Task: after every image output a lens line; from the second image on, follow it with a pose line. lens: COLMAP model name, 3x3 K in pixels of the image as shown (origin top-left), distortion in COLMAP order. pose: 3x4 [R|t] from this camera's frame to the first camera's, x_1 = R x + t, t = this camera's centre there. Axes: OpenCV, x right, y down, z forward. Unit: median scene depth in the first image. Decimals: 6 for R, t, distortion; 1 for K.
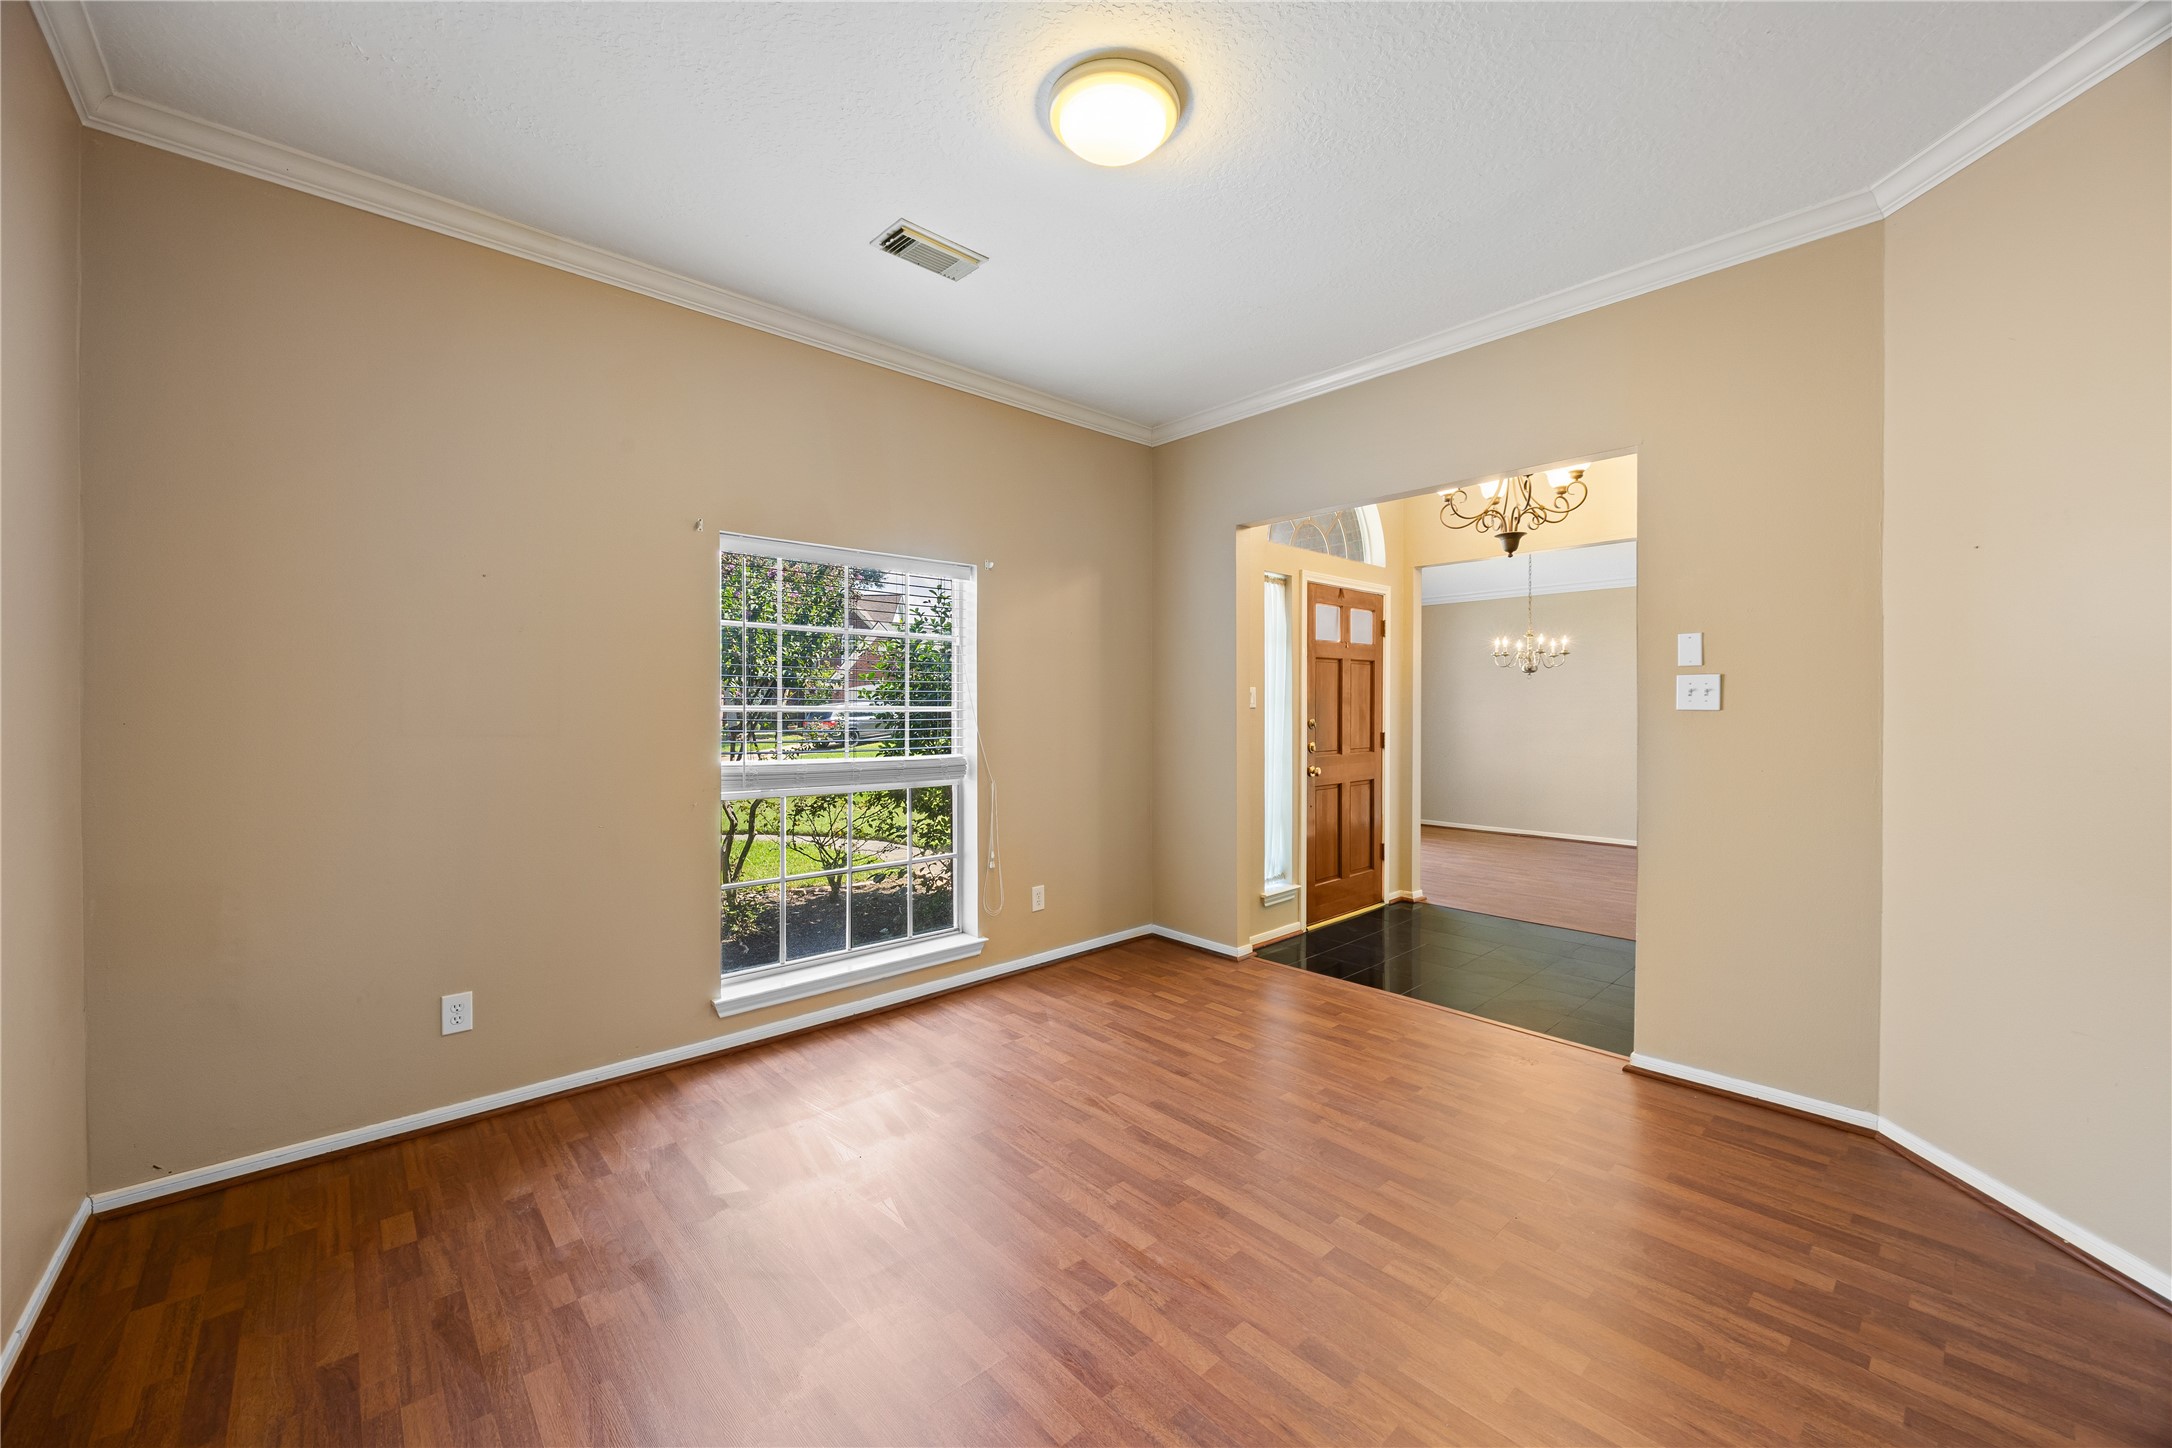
lens RADIAL K [[850.6, 0, 1094.3], [0, 850.6, 709.7], [0, 0, 1]] dist [-0.003044, -0.000204]
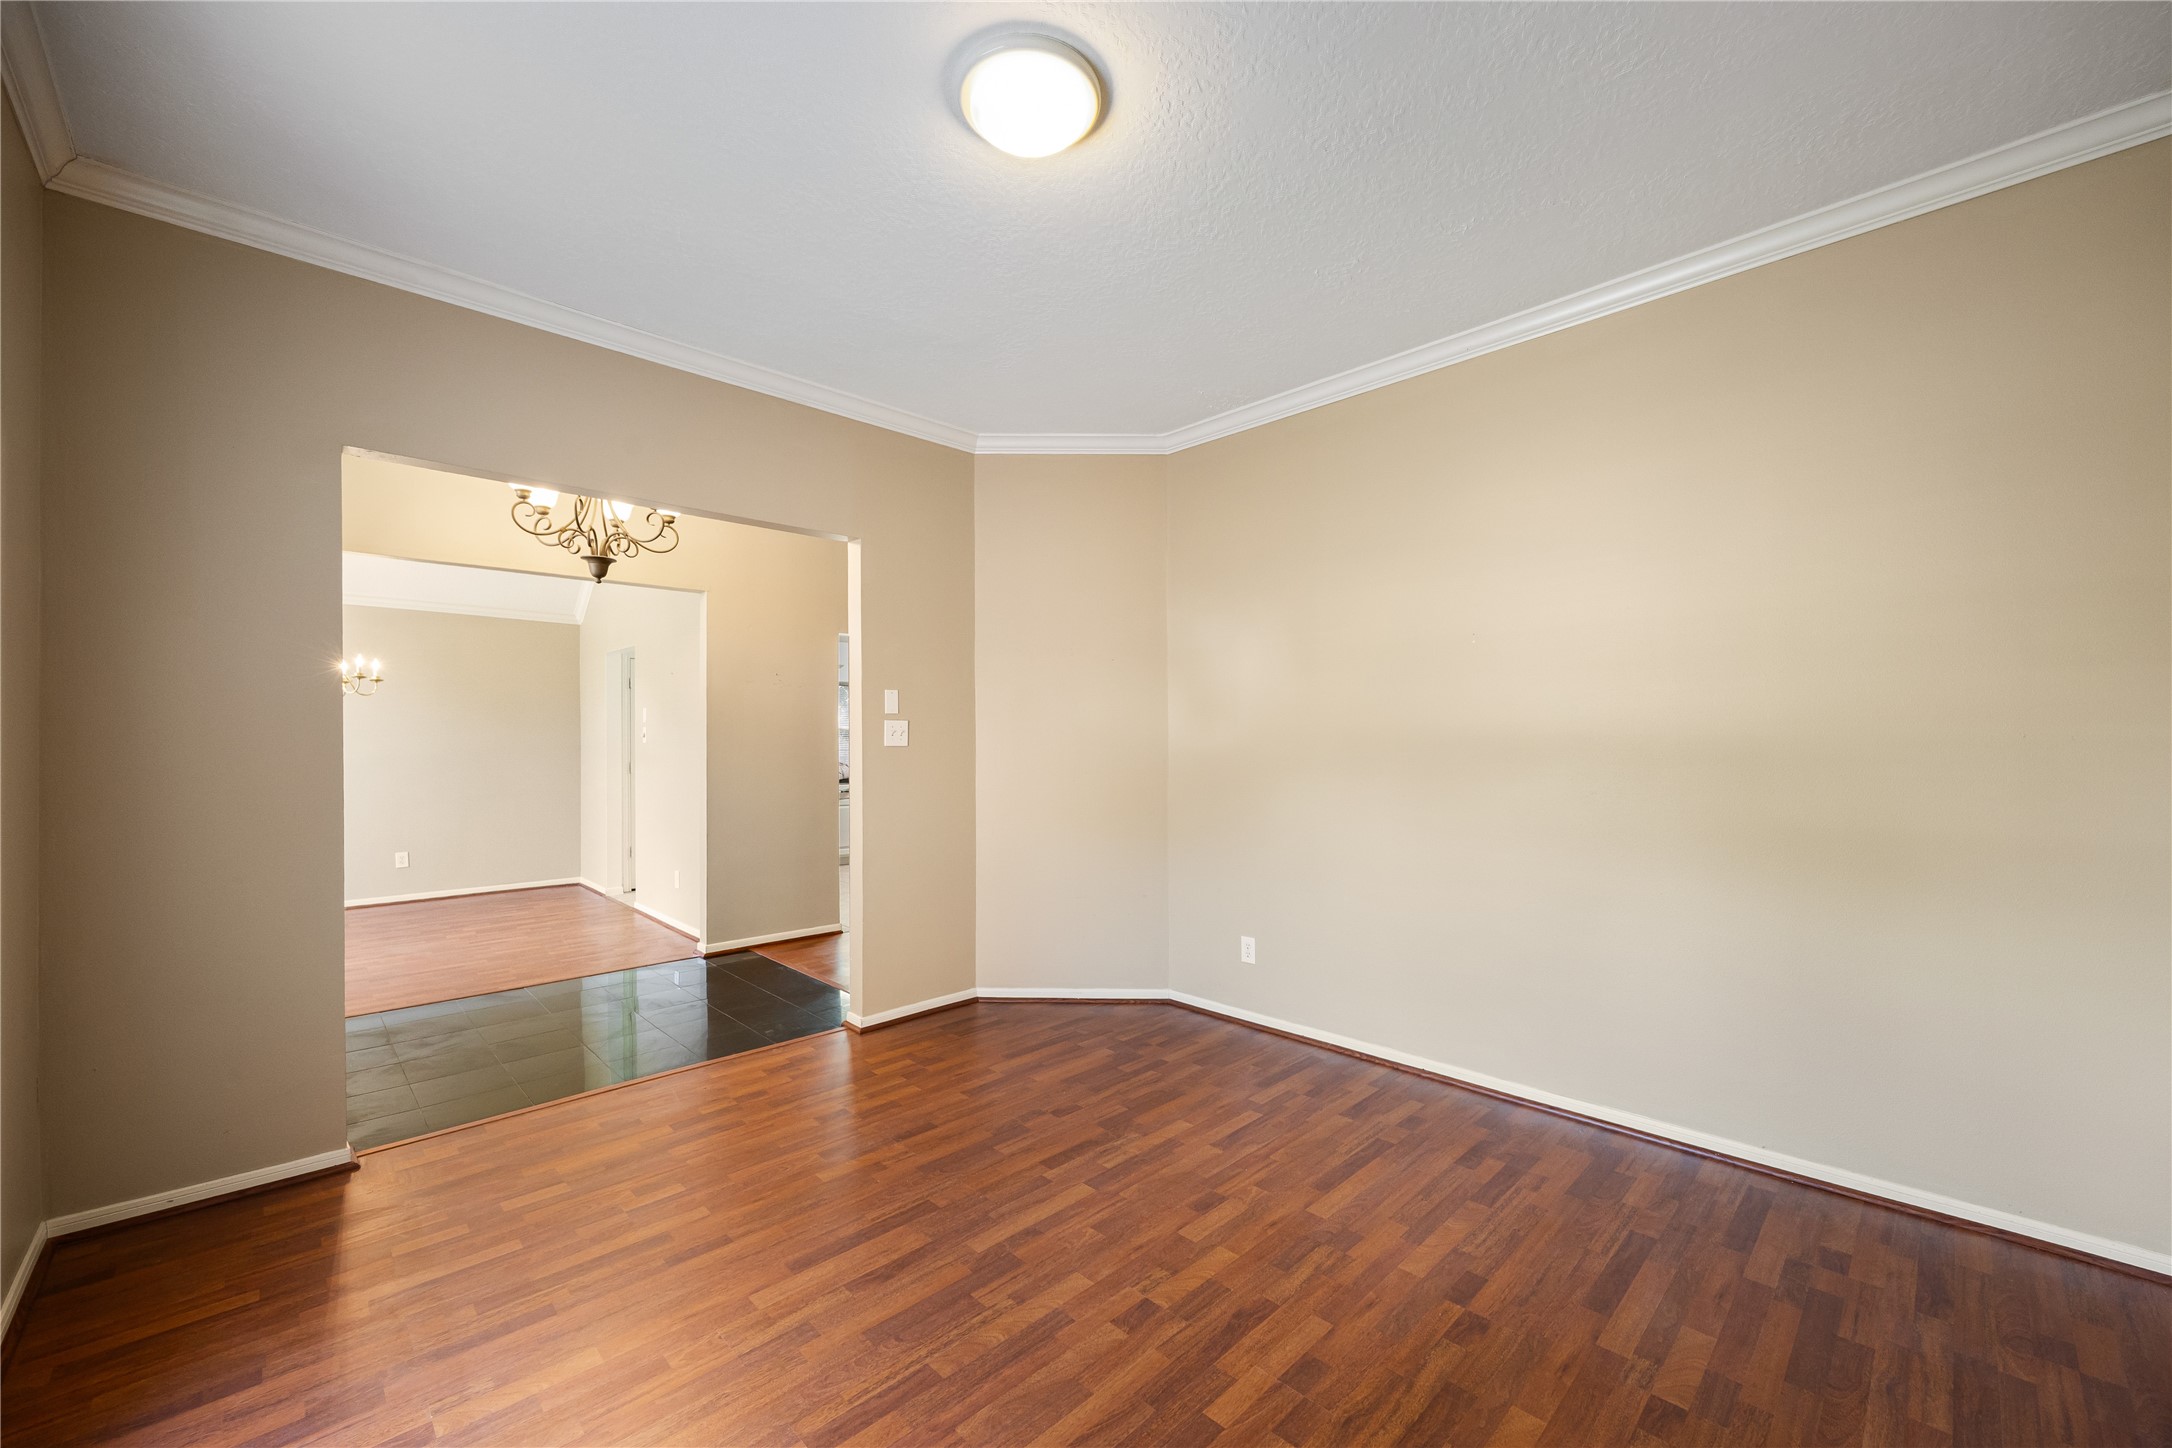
lens RADIAL K [[850.6, 0, 1099.7], [0, 850.6, 739.0], [0, 0, 1]] dist [-0.003044, -0.000204]
pose [[-0.046692, 0.003468, 0.998903, -0.760845], [0.006199, 0.999976, -0.003182, -0.005723], [-0.998890, 0.006044, -0.046712, 0.823753]]
